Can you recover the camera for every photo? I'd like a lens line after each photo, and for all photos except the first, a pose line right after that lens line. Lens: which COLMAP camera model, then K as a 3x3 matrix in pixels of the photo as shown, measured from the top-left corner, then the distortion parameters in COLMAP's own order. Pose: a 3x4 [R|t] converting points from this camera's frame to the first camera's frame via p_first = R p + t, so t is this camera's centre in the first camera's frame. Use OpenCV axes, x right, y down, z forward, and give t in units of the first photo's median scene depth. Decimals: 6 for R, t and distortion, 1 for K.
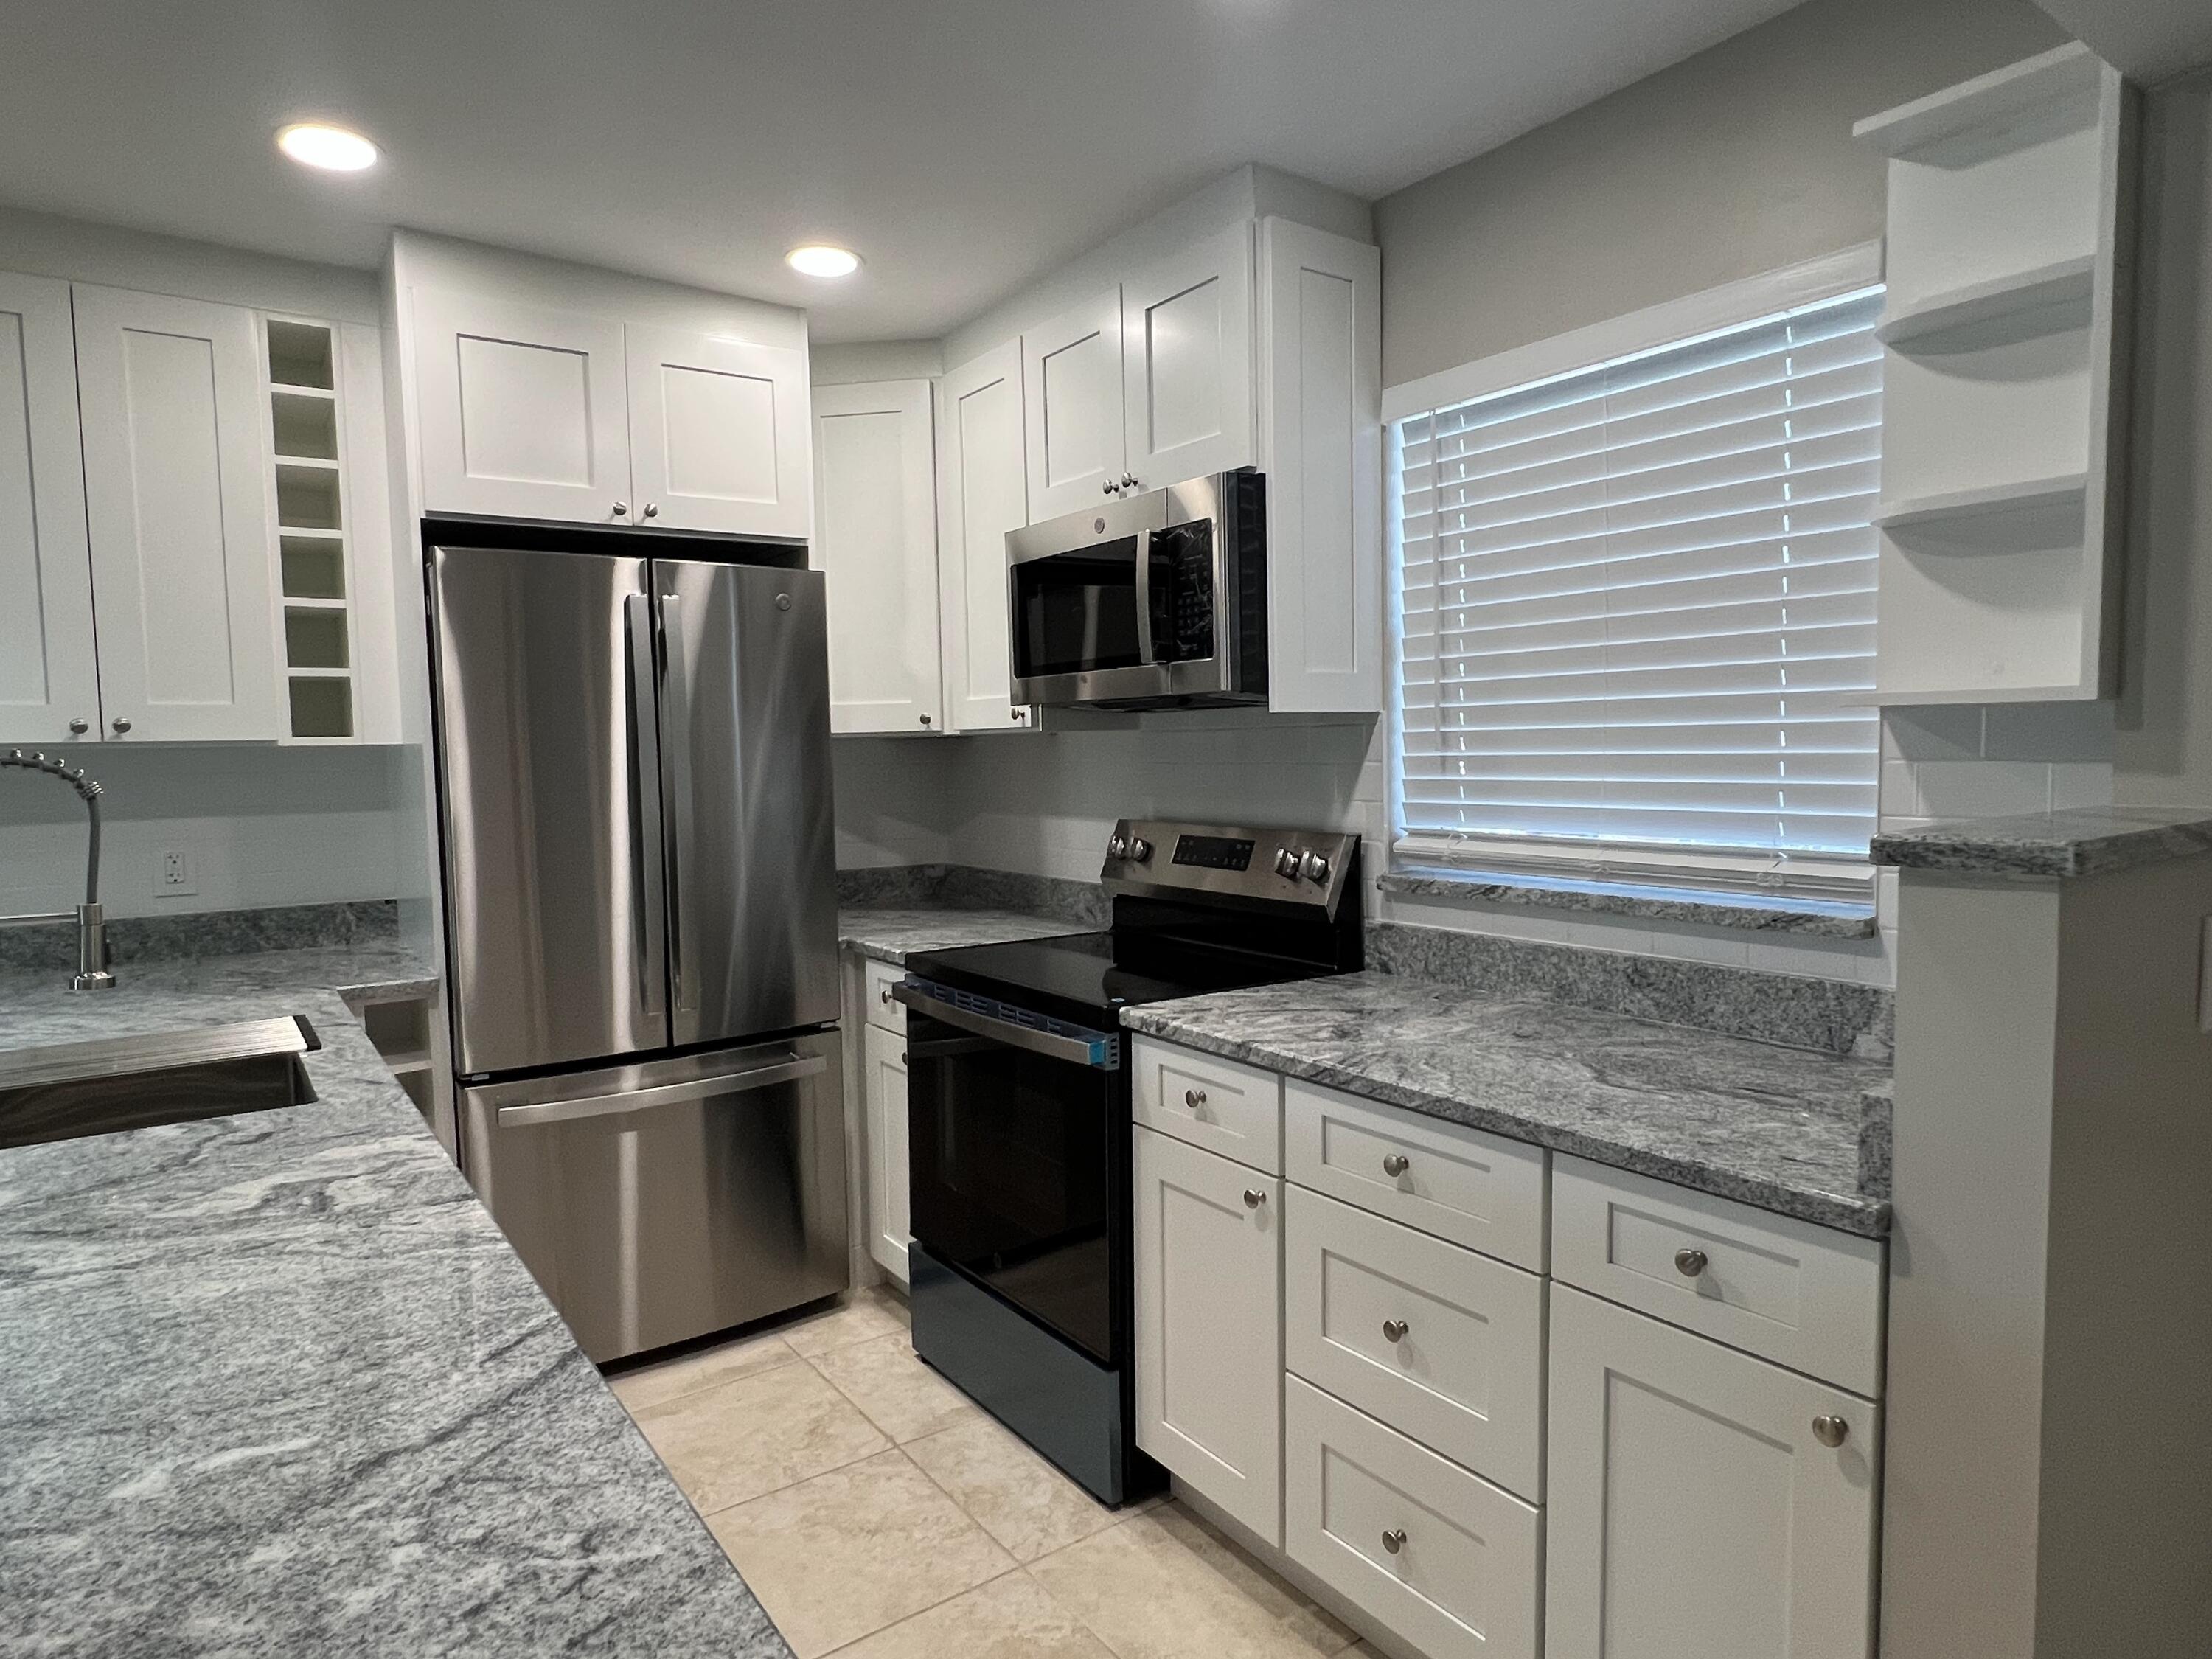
lens RADIAL K [[1284.8, 0, 1086.9], [0, 1284.8, 838.8], [0, 0, 1]] dist [-0.002660, 0.001916]
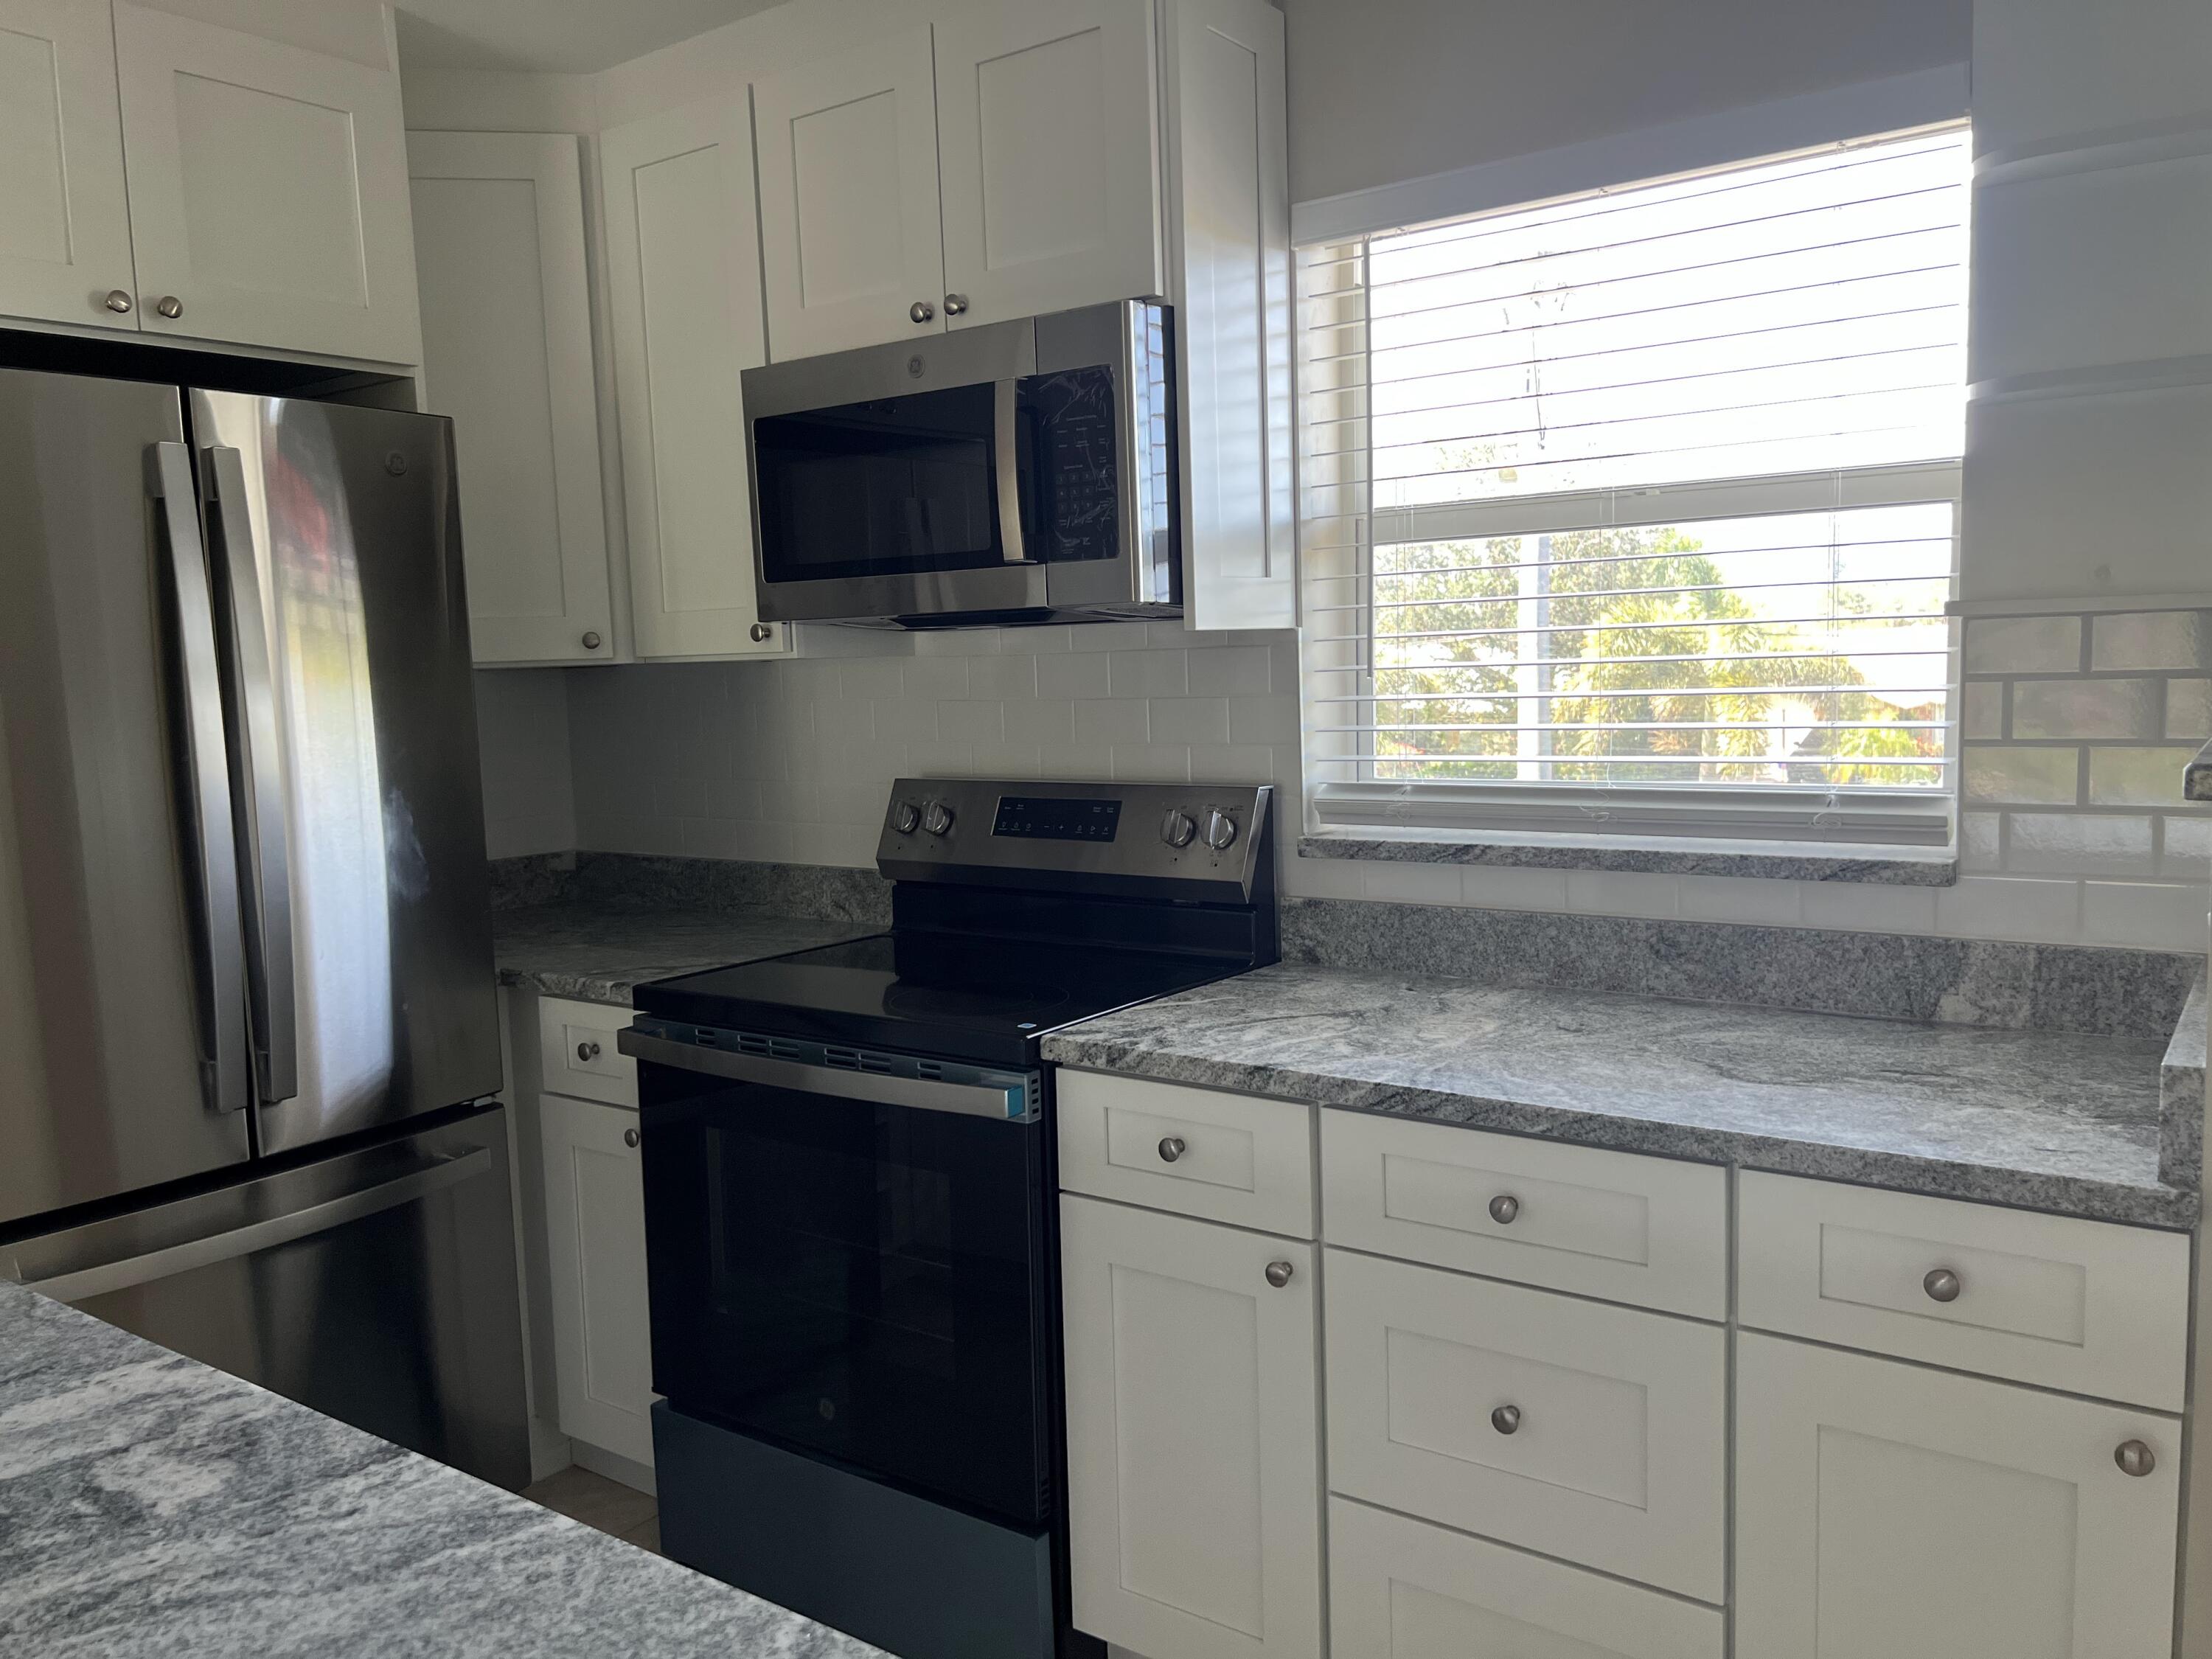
lens RADIAL K [[1673.1, 0, 1113.9], [0, 1673.1, 833.9], [0, 0, 1]] dist [0.045519, -0.050891]
pose [[0.943473, -0.046312, 0.328197, -0.286735], [0.038443, 0.998797, 0.030426, -0.012548], [-0.329211, -0.016089, 0.944119, 0.109293]]
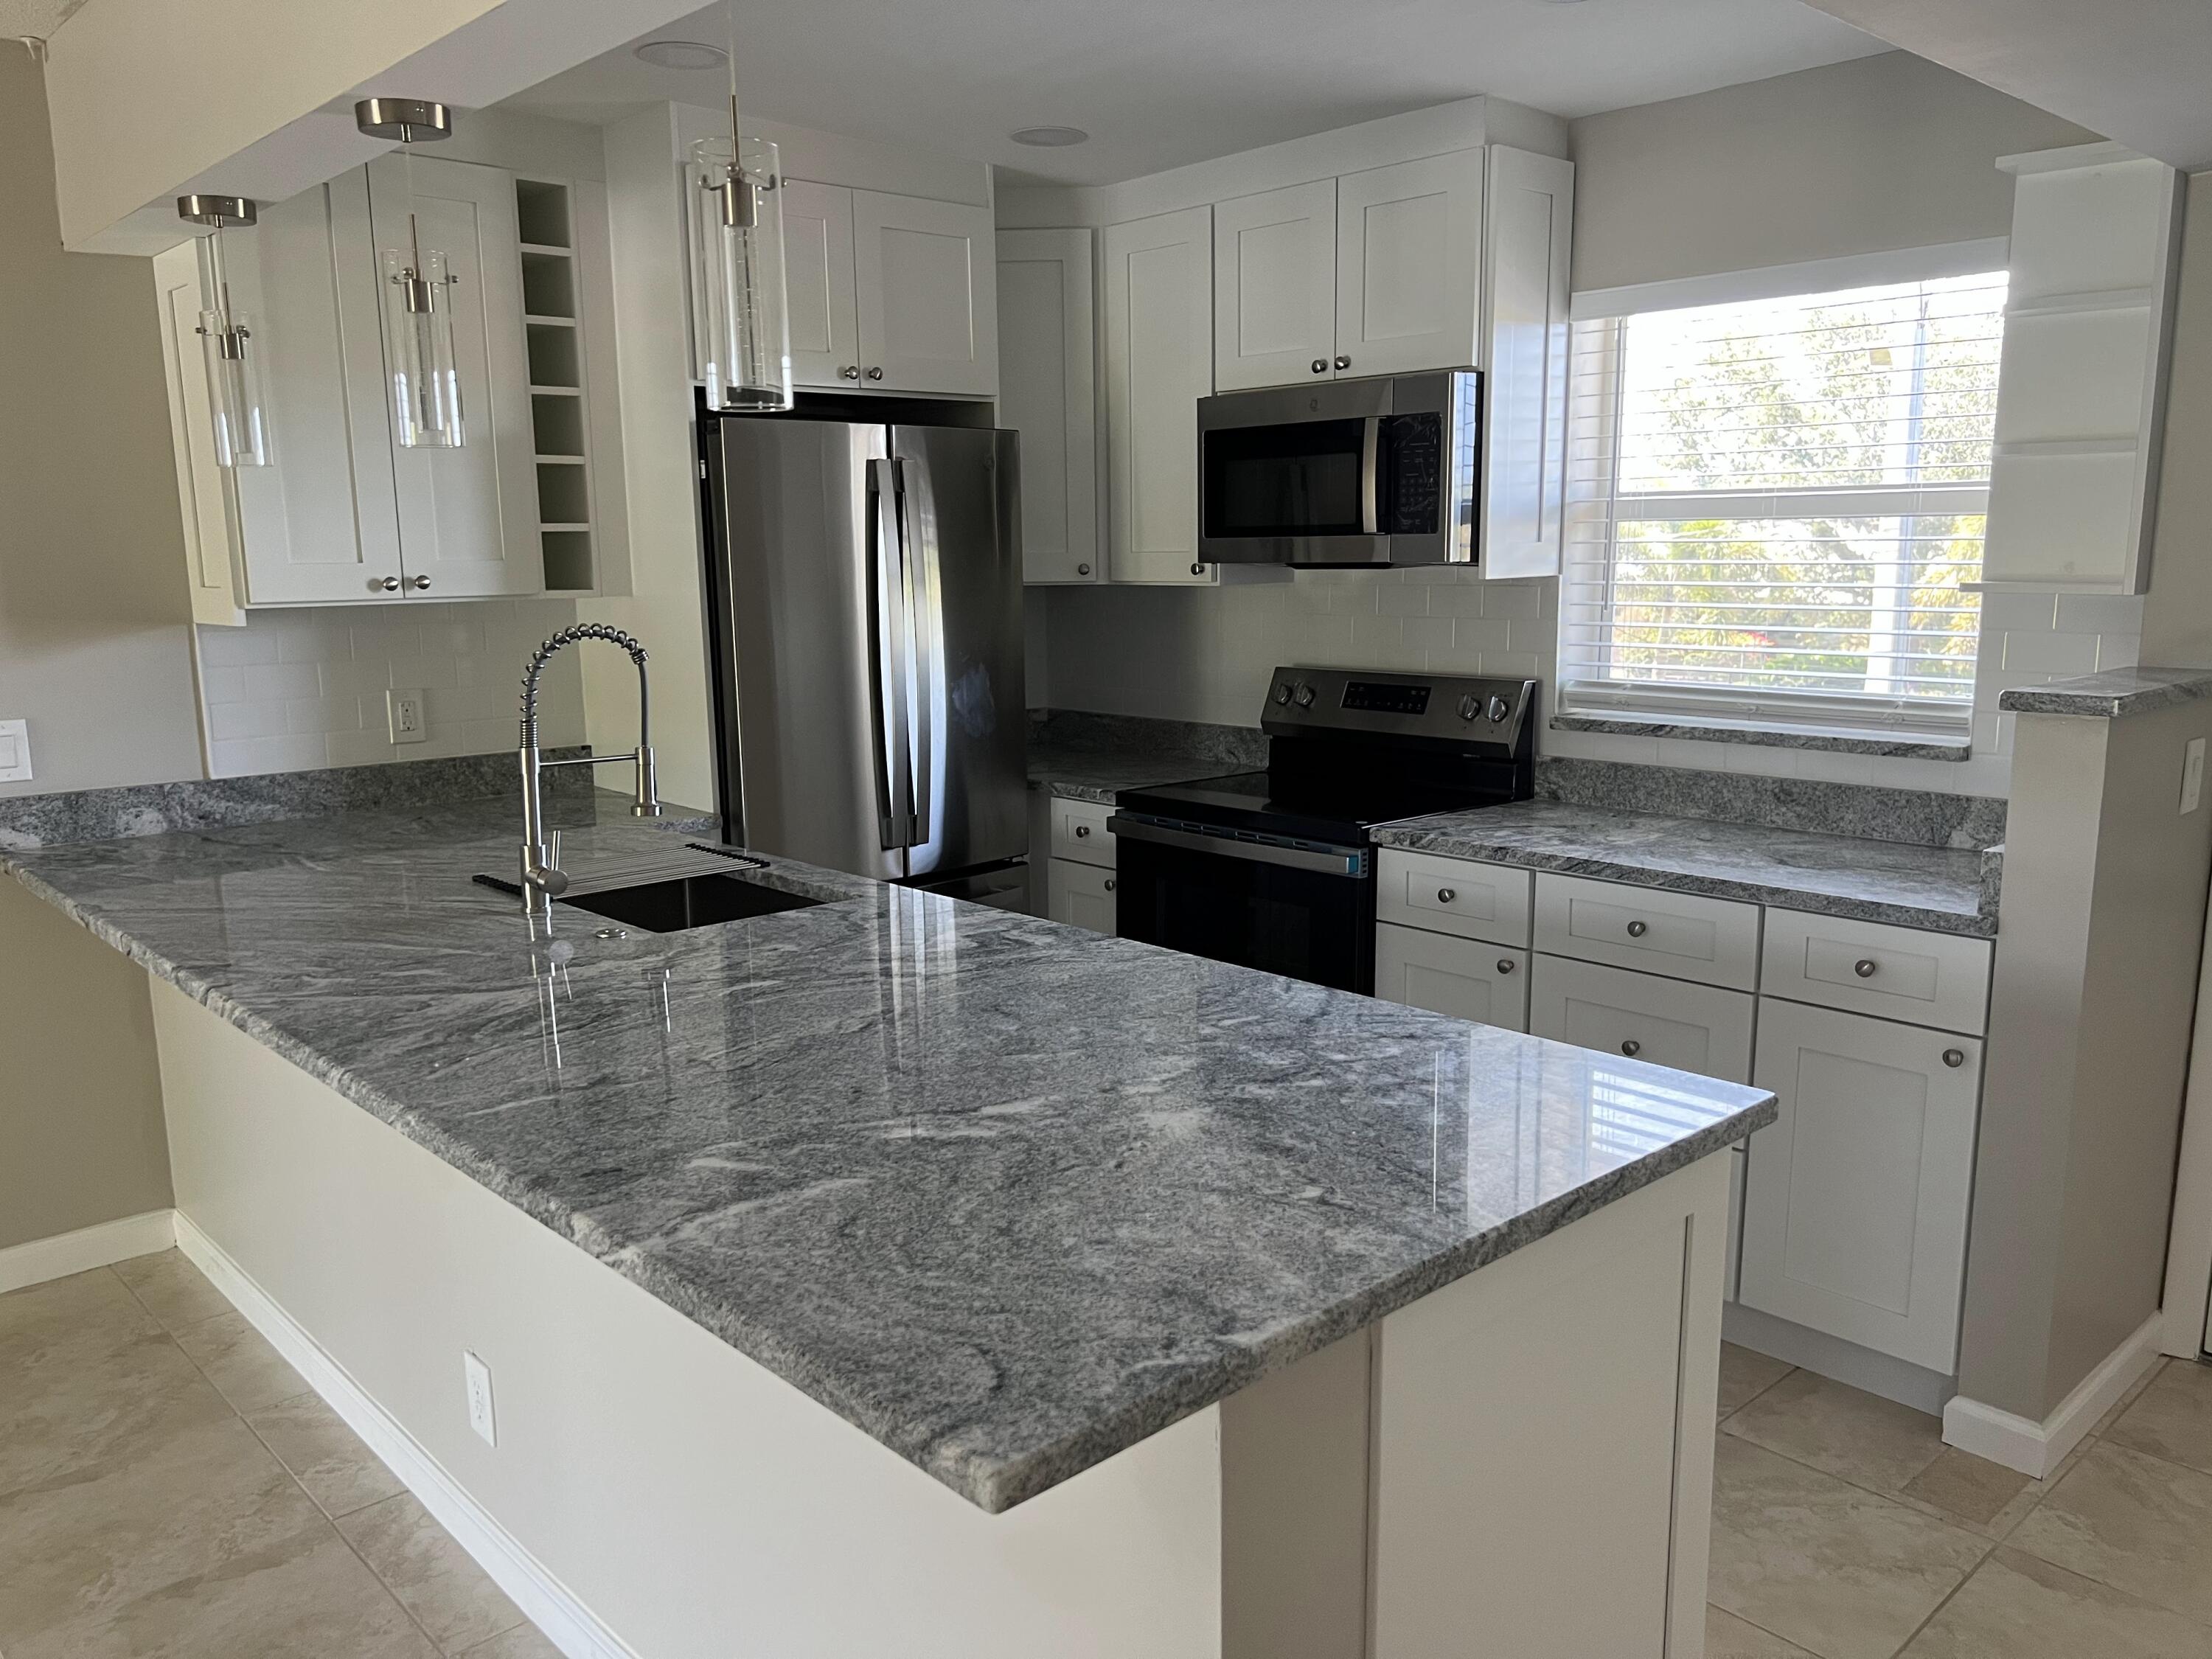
lens RADIAL K [[1668.4, 0, 1087.7], [0, 1668.4, 842.8], [0, 0, 1]] dist [0.134034, -0.295911]
pose [[0.991632, -0.016080, 0.128090, -0.531298], [0.002576, 0.994480, 0.104898, -0.026299], [-0.129069, -0.103690, 0.986200, -0.645057]]
